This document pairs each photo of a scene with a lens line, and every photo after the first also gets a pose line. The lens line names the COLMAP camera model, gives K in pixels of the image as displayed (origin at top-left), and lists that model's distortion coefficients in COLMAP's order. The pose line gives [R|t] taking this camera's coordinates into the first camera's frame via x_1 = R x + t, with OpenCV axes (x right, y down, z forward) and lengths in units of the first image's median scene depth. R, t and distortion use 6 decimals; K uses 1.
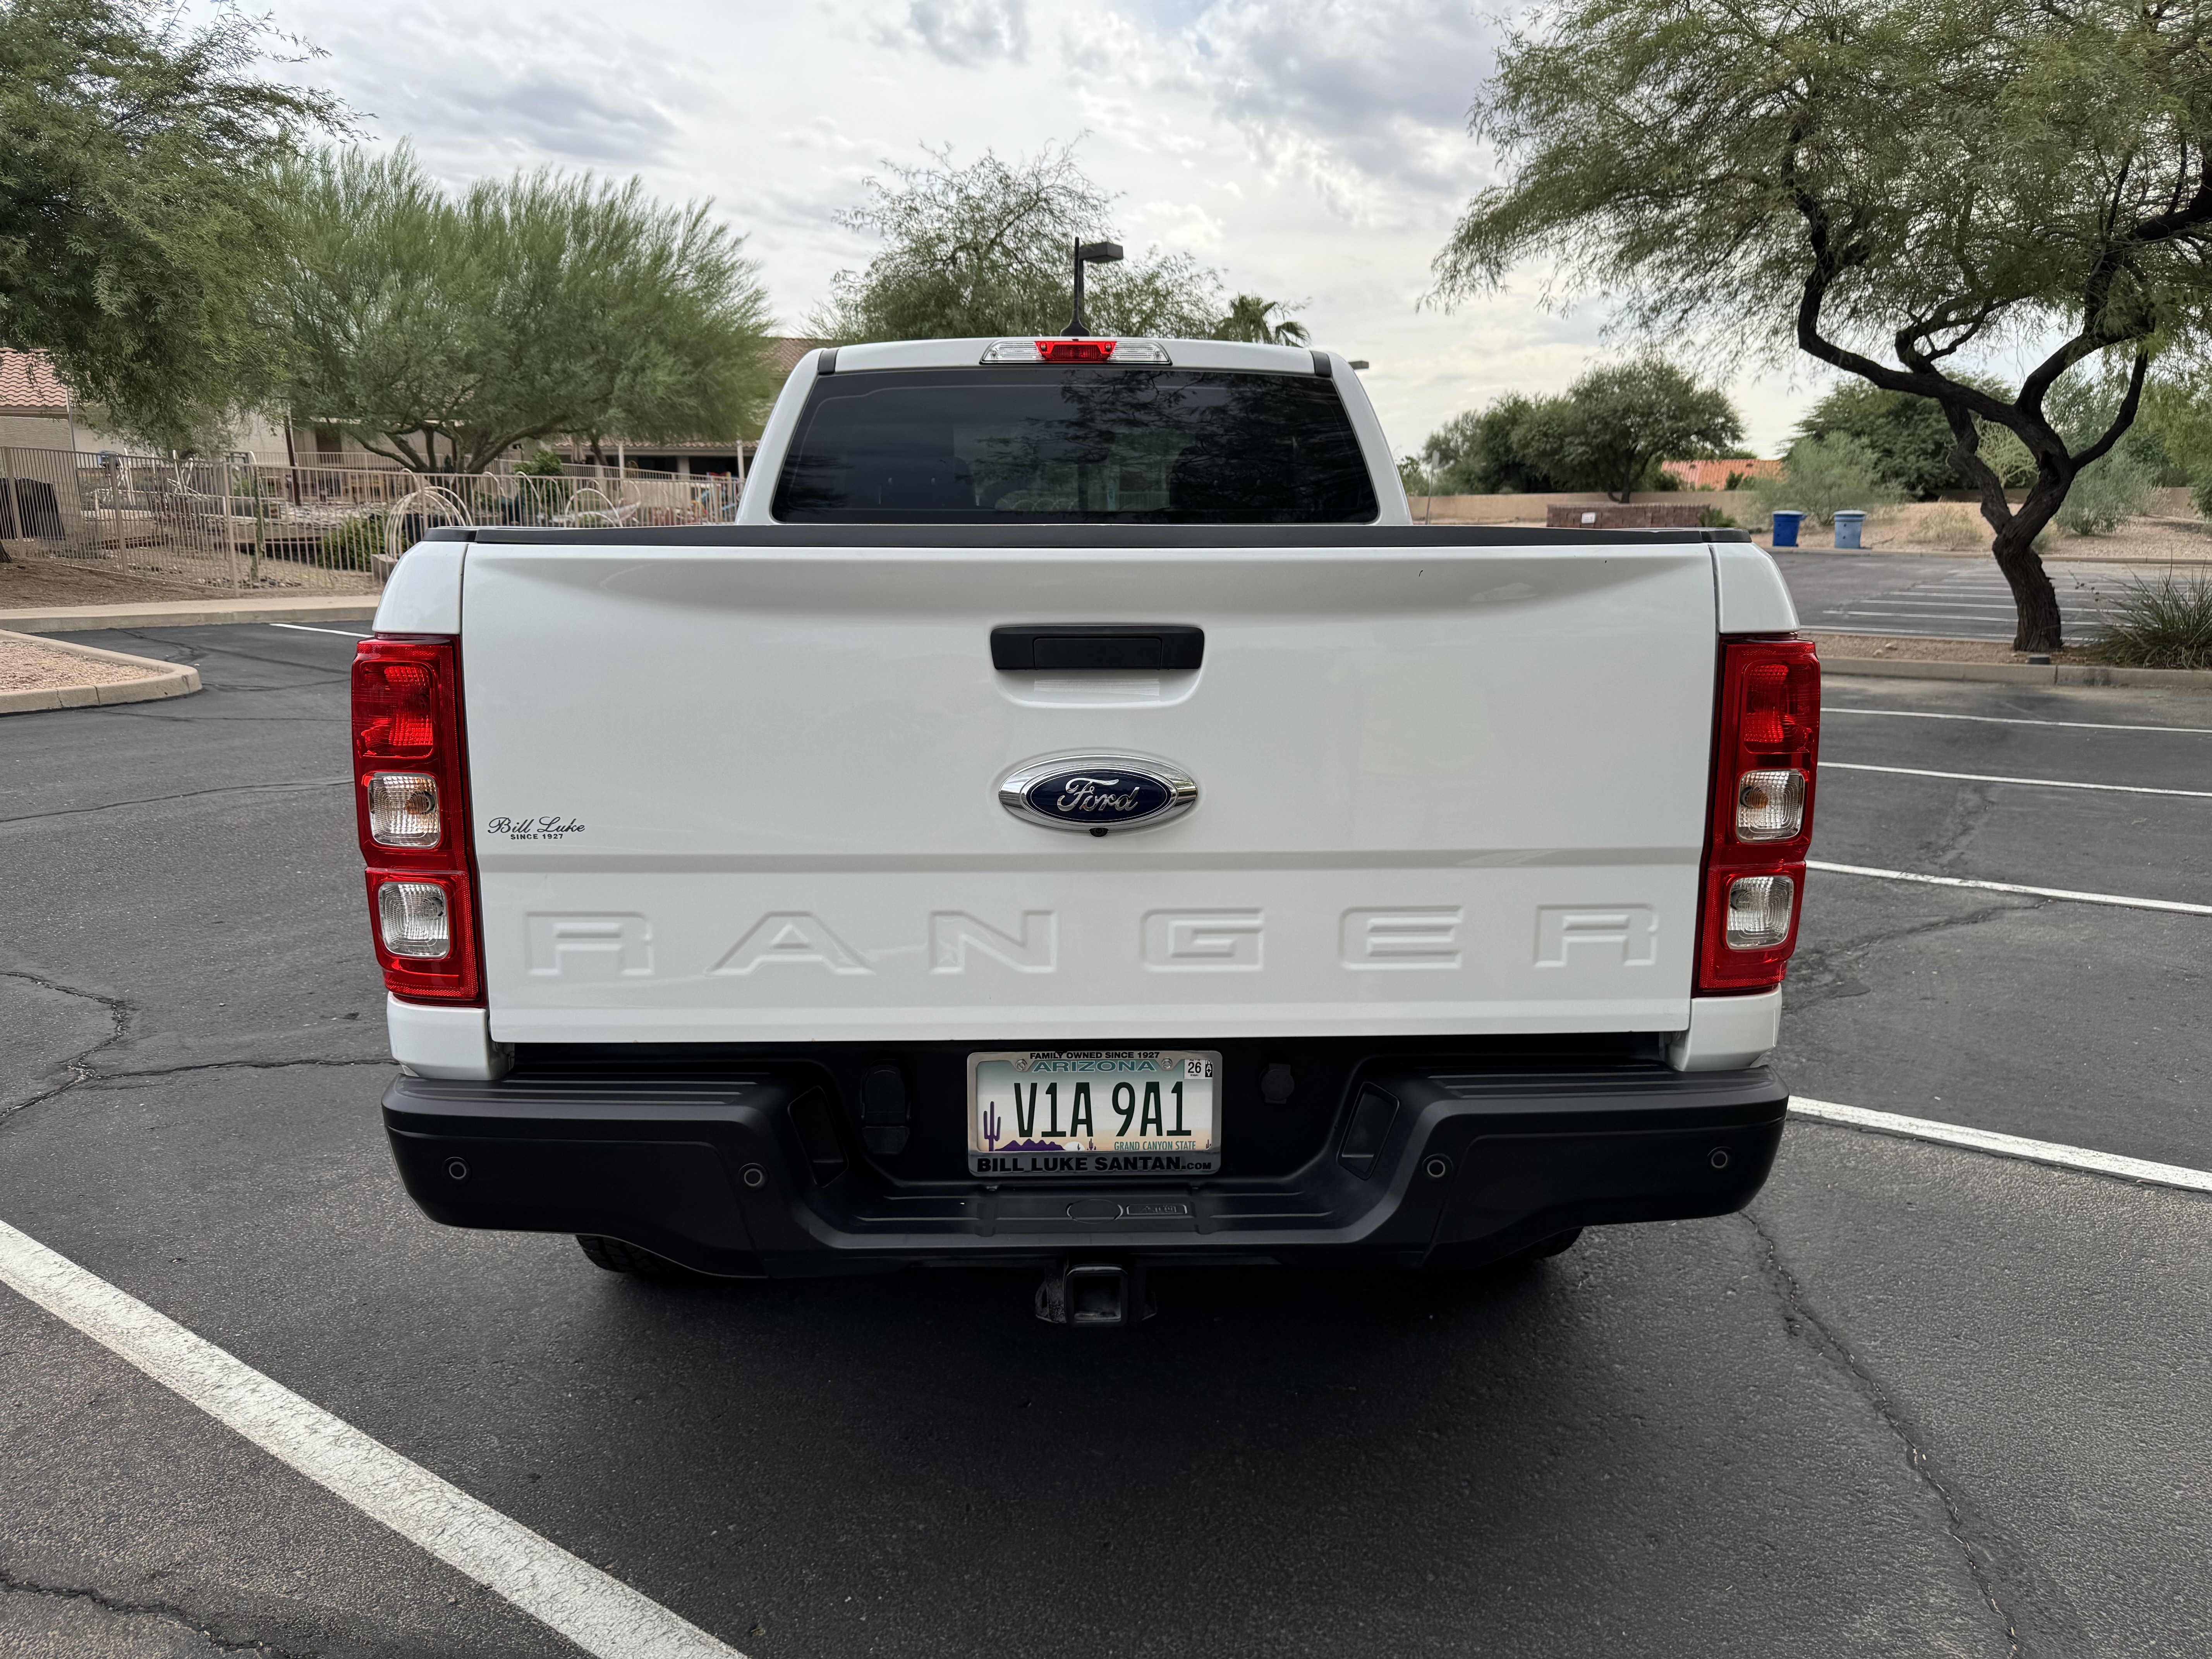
lens RADIAL K [[1555.8, 0, 1103.5], [0, 1555.8, 817.6], [0, 0, 1]] dist [0.026925, -0.036071]
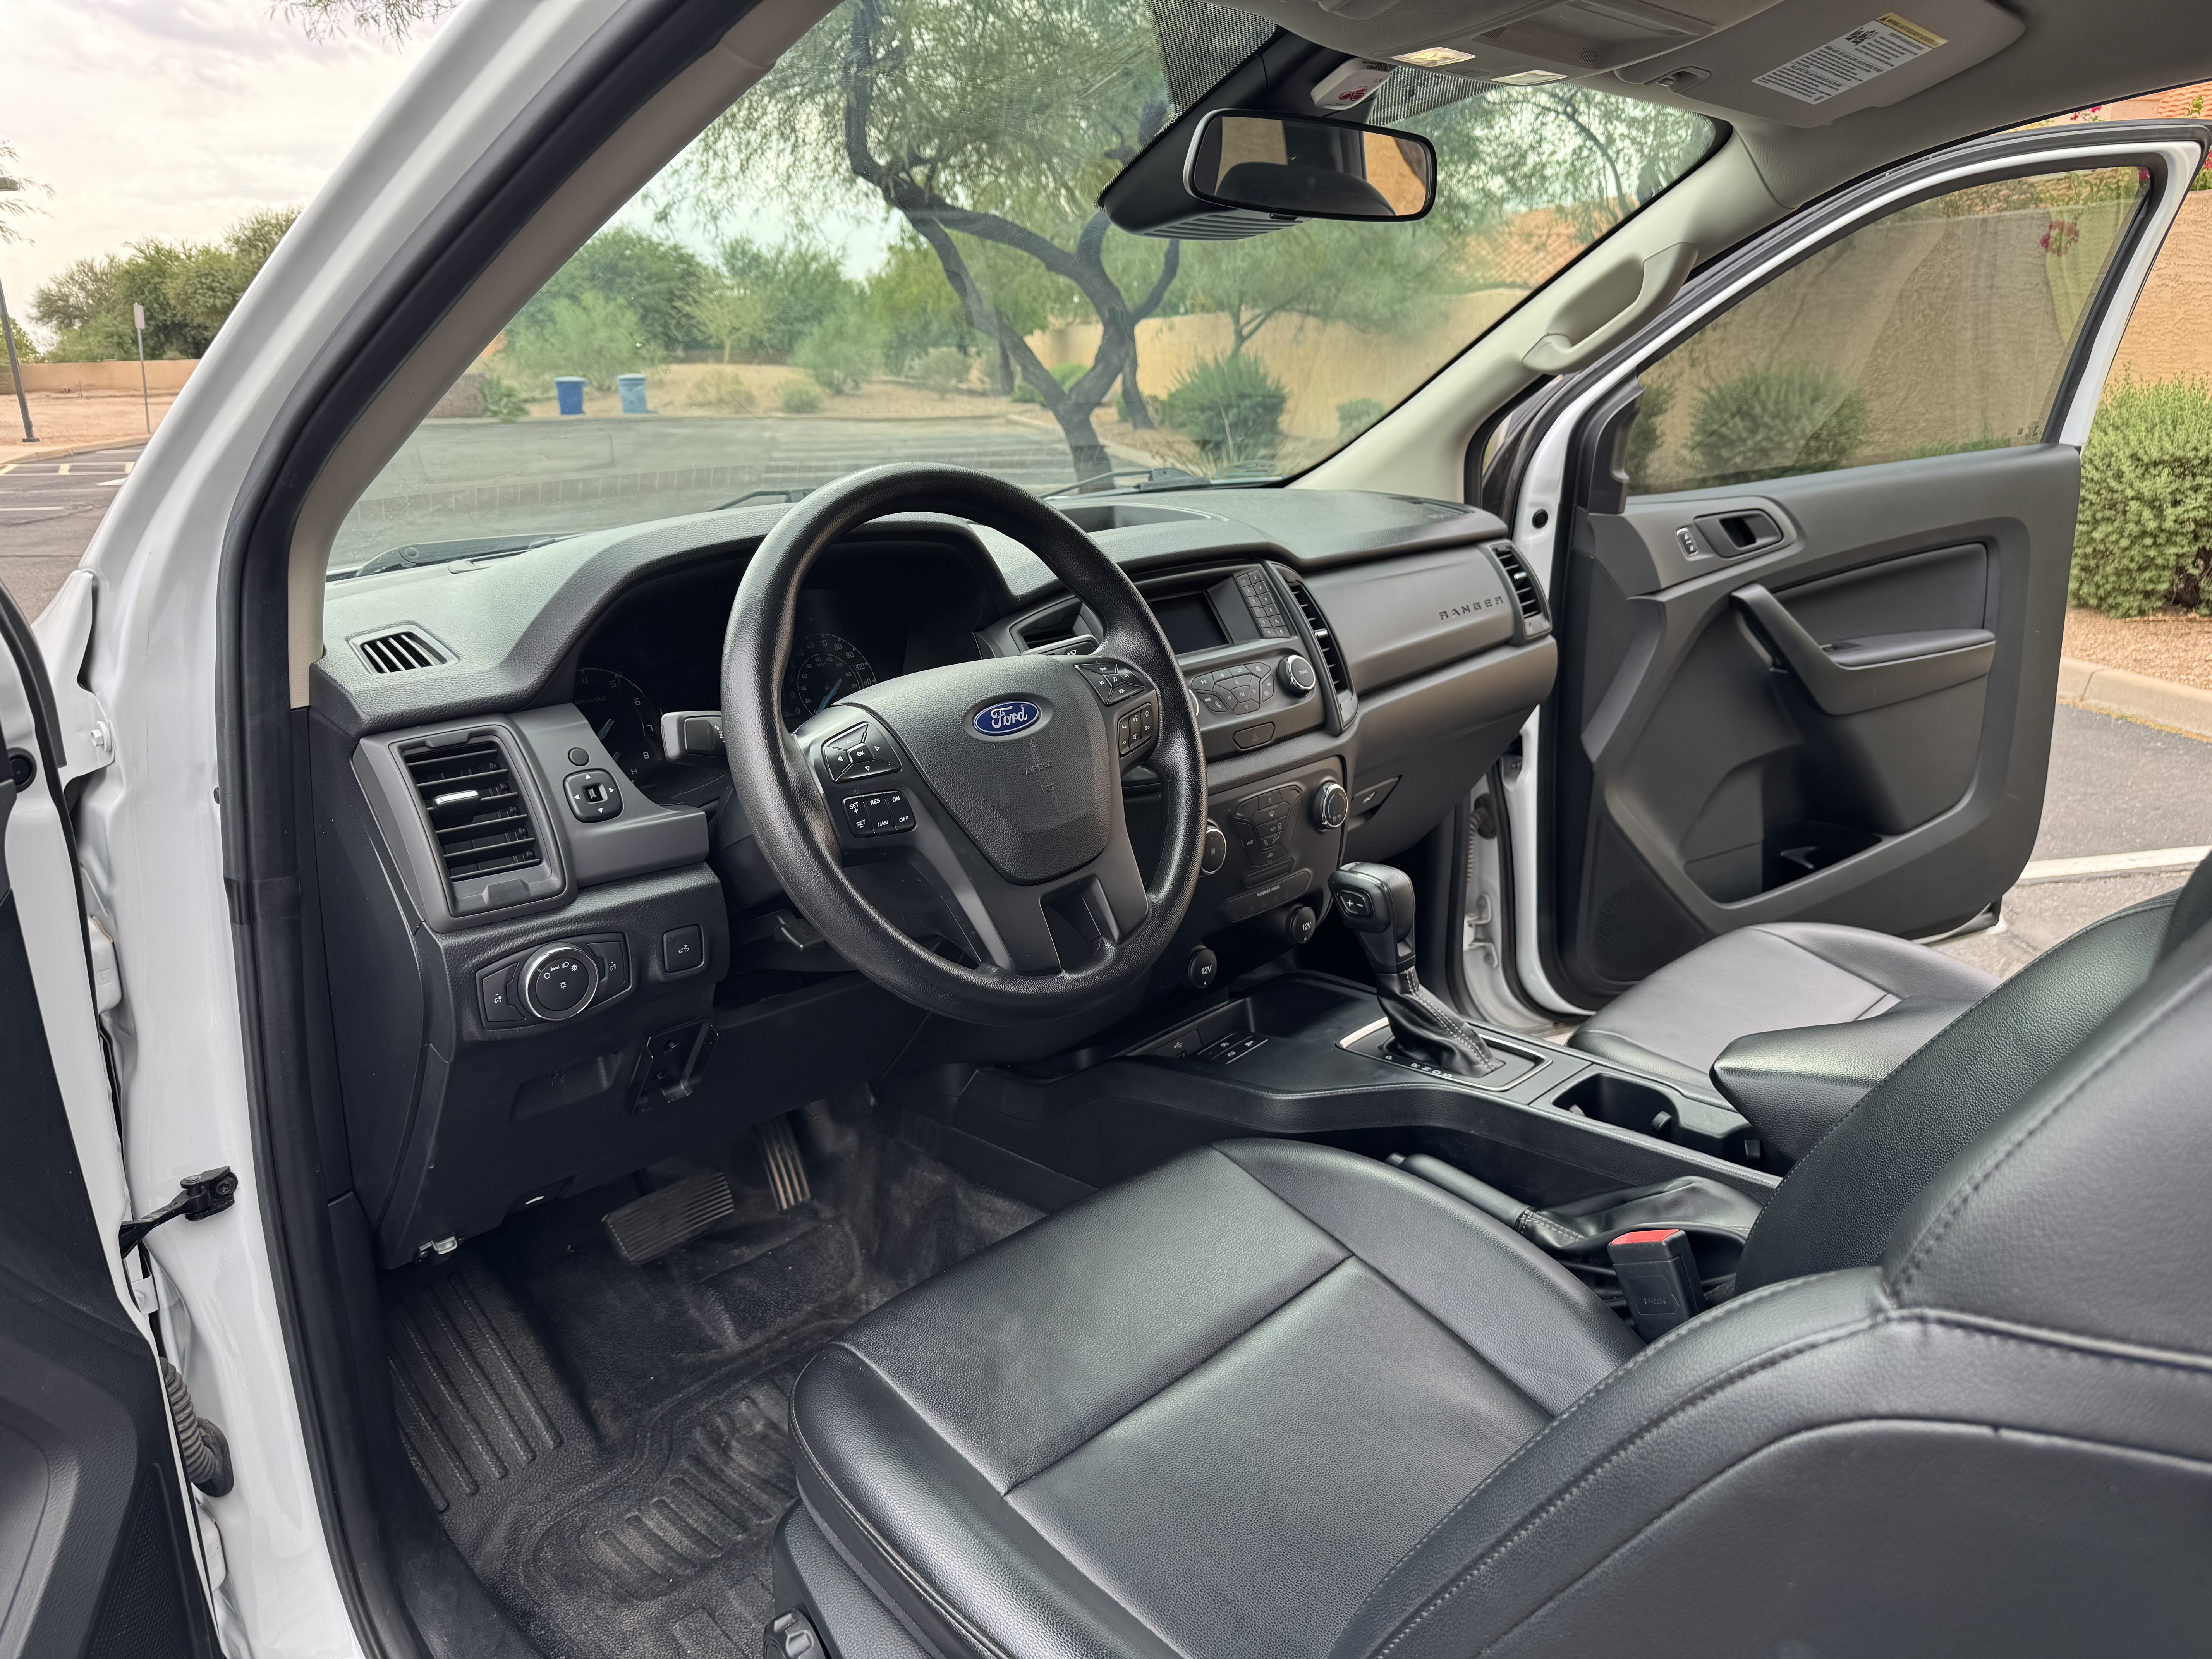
lens RADIAL K [[1554.4, 0, 1105.9], [0, 1554.4, 827.9], [0, 0, 1]] dist [0.065434, -0.089097]
pose [[0.716397, -0.210667, 0.665127, -0.030591], [0.152200, 0.977553, 0.145691, -0.024379], [-0.680889, -0.003140, 0.732380, 0.117245]]
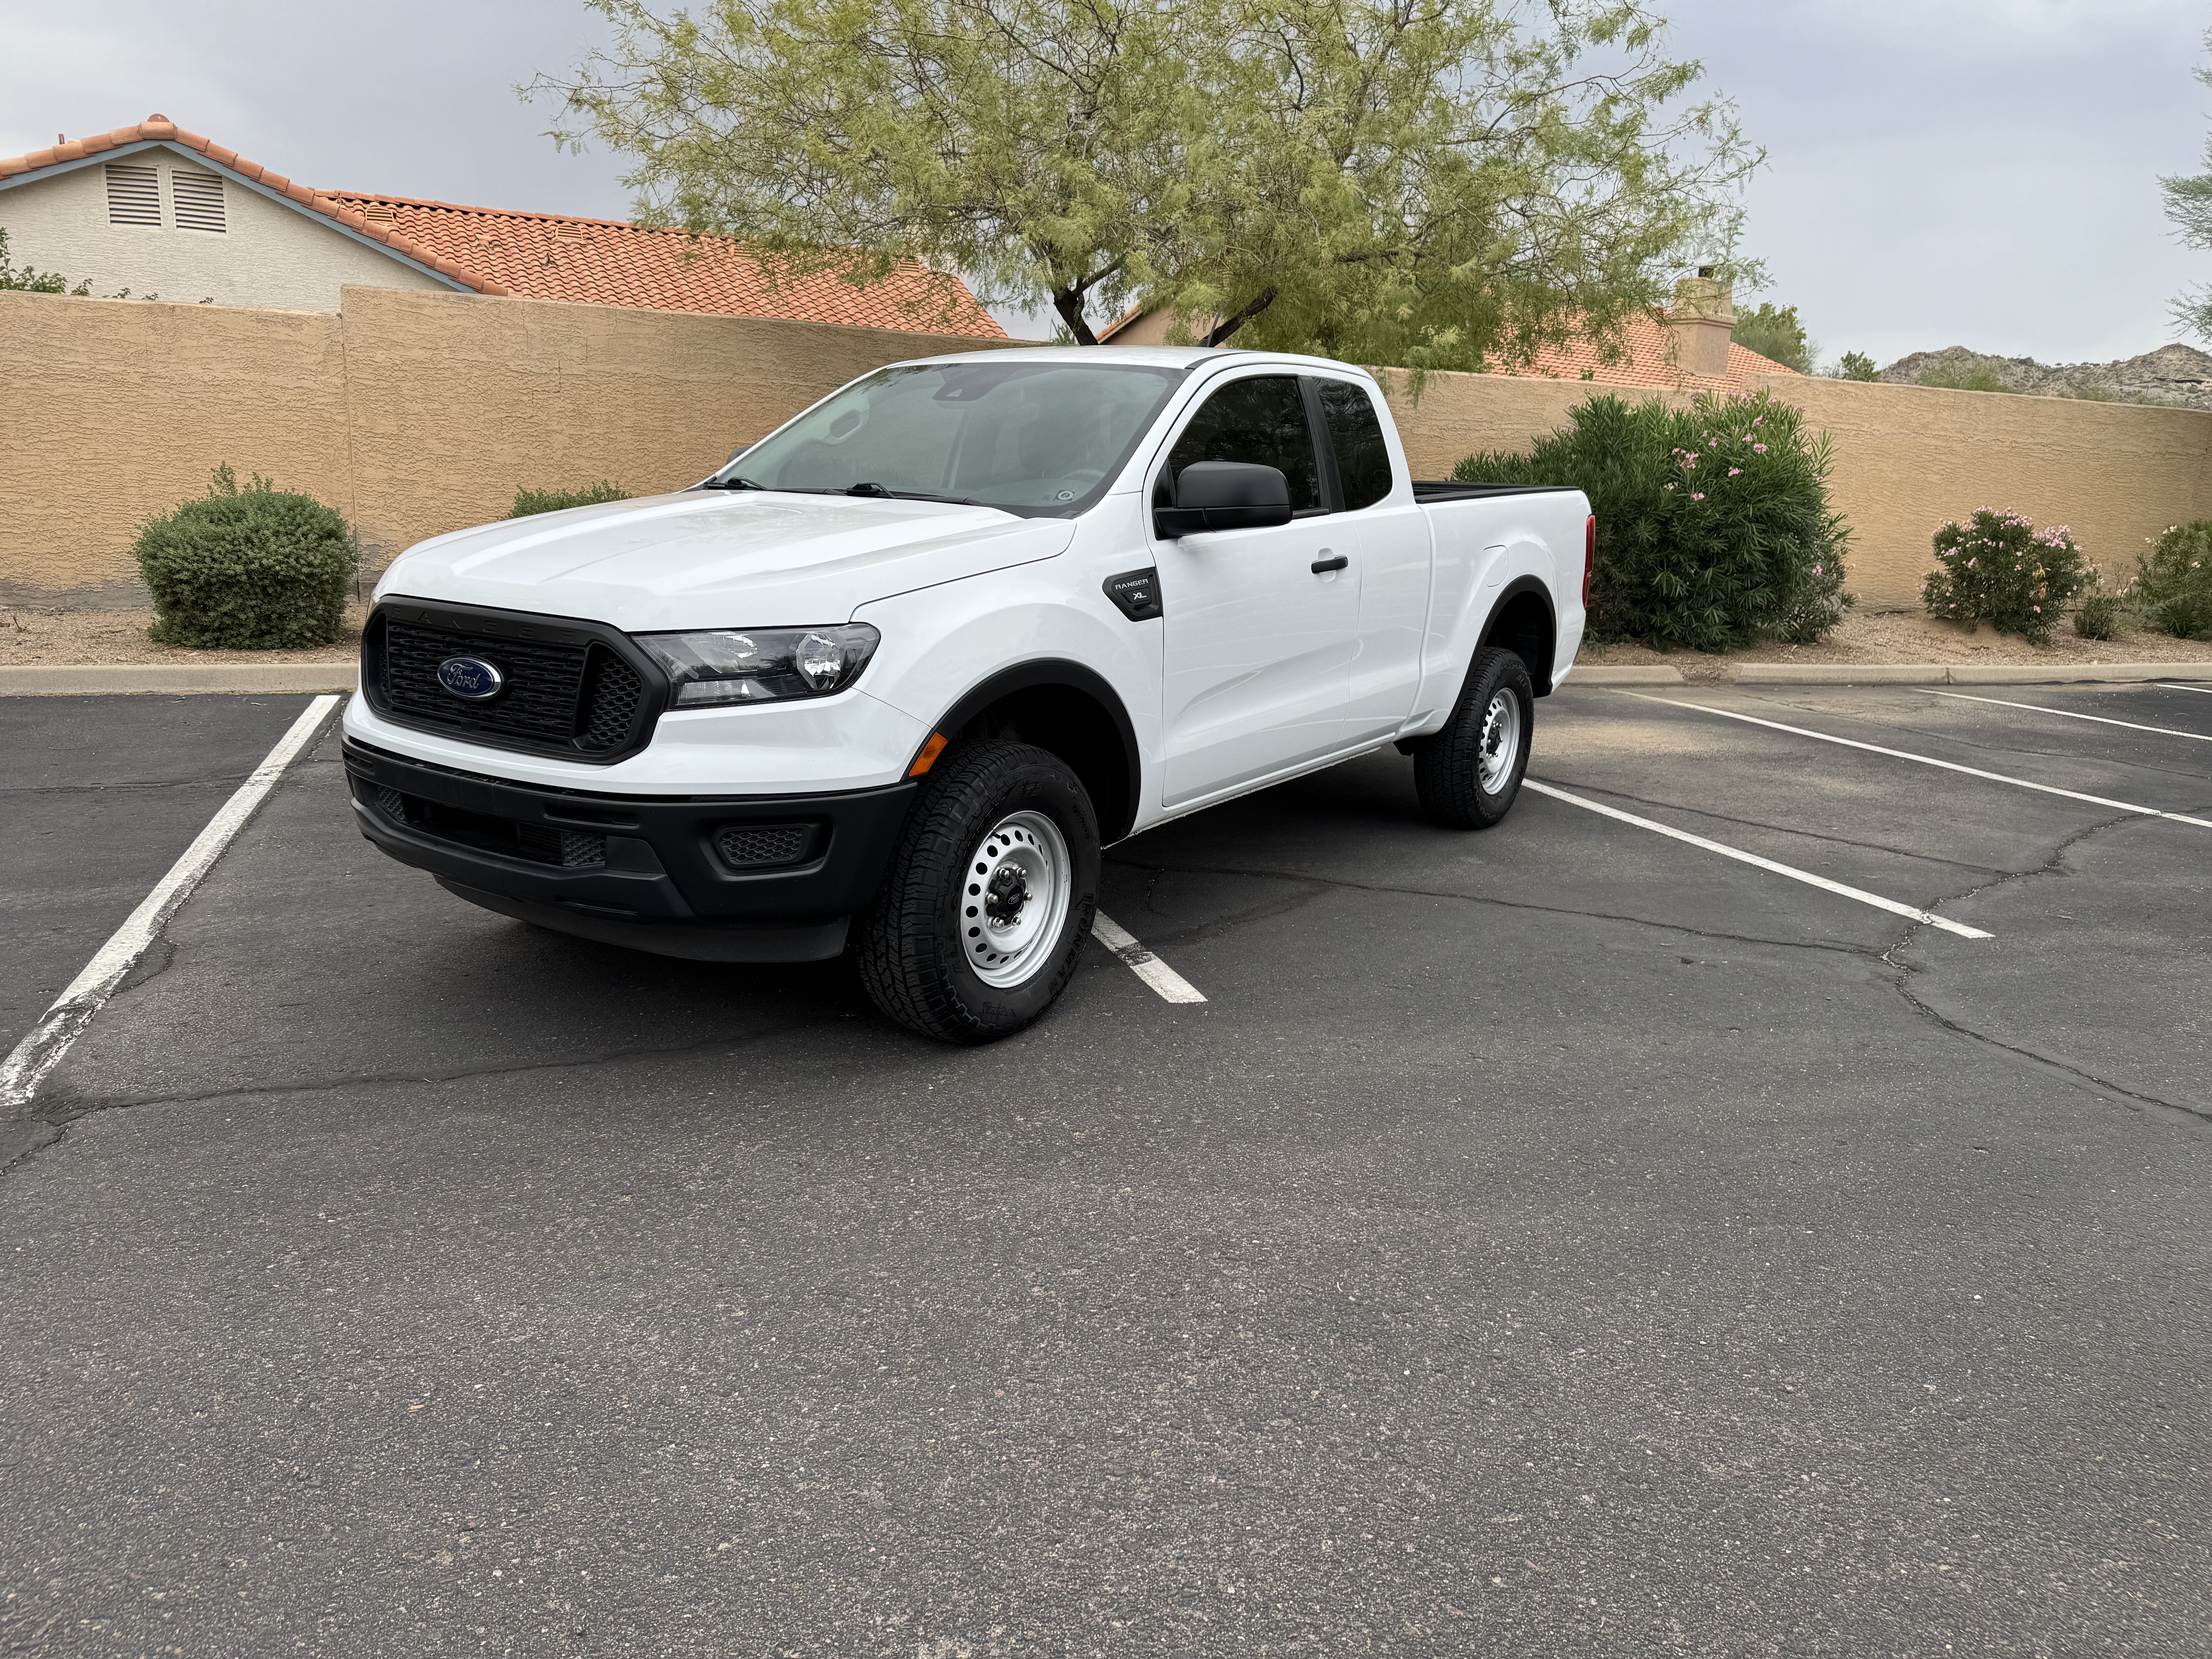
lens RADIAL K [[1555.5, 0, 1082.1], [0, 1555.5, 829.2], [0, 0, 1]] dist [0.009139, -0.025642]
pose [[-0.793304, -0.165197, 0.585985, -0.092429], [0.078963, 0.926437, 0.368075, -0.046981], [-0.603683, 0.338267, -0.721902, 0.243989]]
